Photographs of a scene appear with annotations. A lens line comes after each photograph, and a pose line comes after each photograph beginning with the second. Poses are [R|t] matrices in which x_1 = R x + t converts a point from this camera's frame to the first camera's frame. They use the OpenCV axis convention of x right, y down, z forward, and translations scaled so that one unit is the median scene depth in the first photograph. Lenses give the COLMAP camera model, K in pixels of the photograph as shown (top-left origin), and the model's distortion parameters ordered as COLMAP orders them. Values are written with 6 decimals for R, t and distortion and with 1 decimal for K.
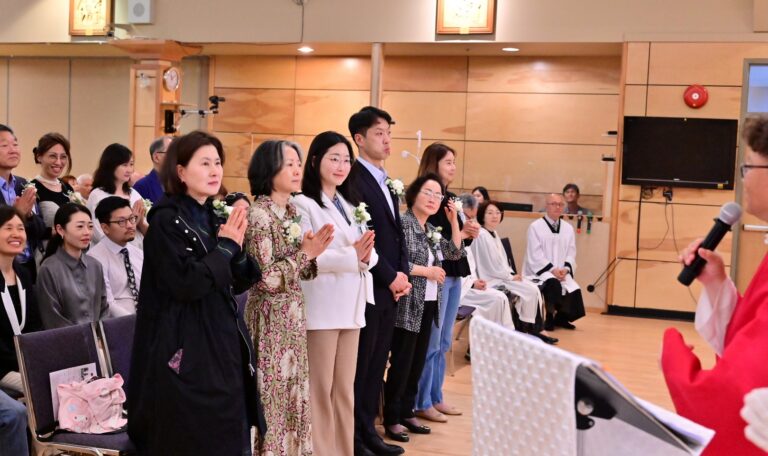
lens RADIAL K [[1079.0, 0, 390.1], [0, 1079.0, 221.1], [0, 0, 1]] dist [0.025498, 0.000000]
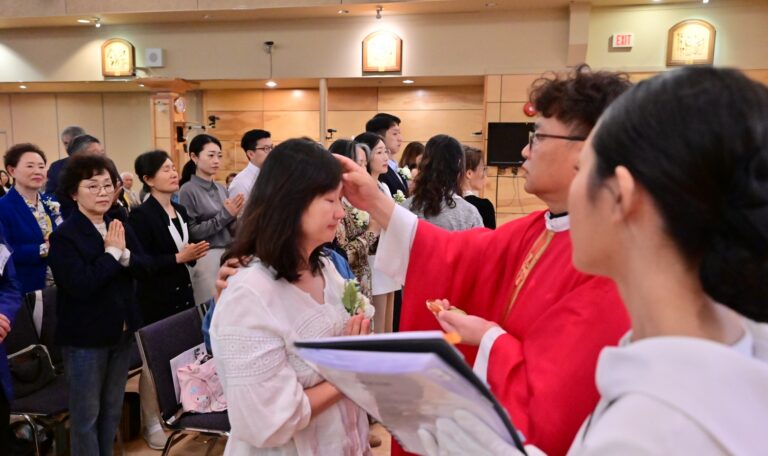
lens RADIAL K [[599.8, 0, 387.7], [0, 599.8, 216.5], [0, 0, 1]] dist [0.046130, -0.013244]
pose [[0.984326, -0.050448, 0.168990, -0.074417], [0.042458, 0.997817, 0.050573, -0.009904], [-0.171173, -0.042605, 0.984319, 0.141338]]
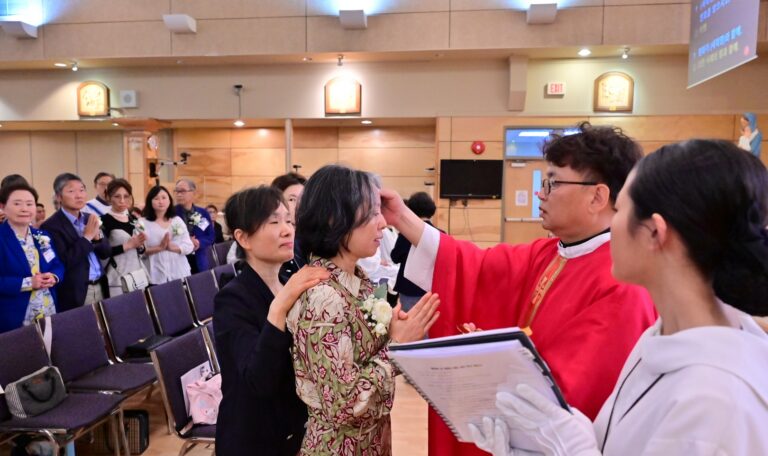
lens RADIAL K [[562.3, 0, 382.4], [0, 562.3, 224.3], [0, 0, 1]] dist [0.012901, 0.006180]
pose [[0.967516, -0.051619, 0.247482, -0.093505], [0.049083, 0.998660, 0.016412, -0.011059], [-0.247997, -0.003732, 0.968754, 0.129435]]
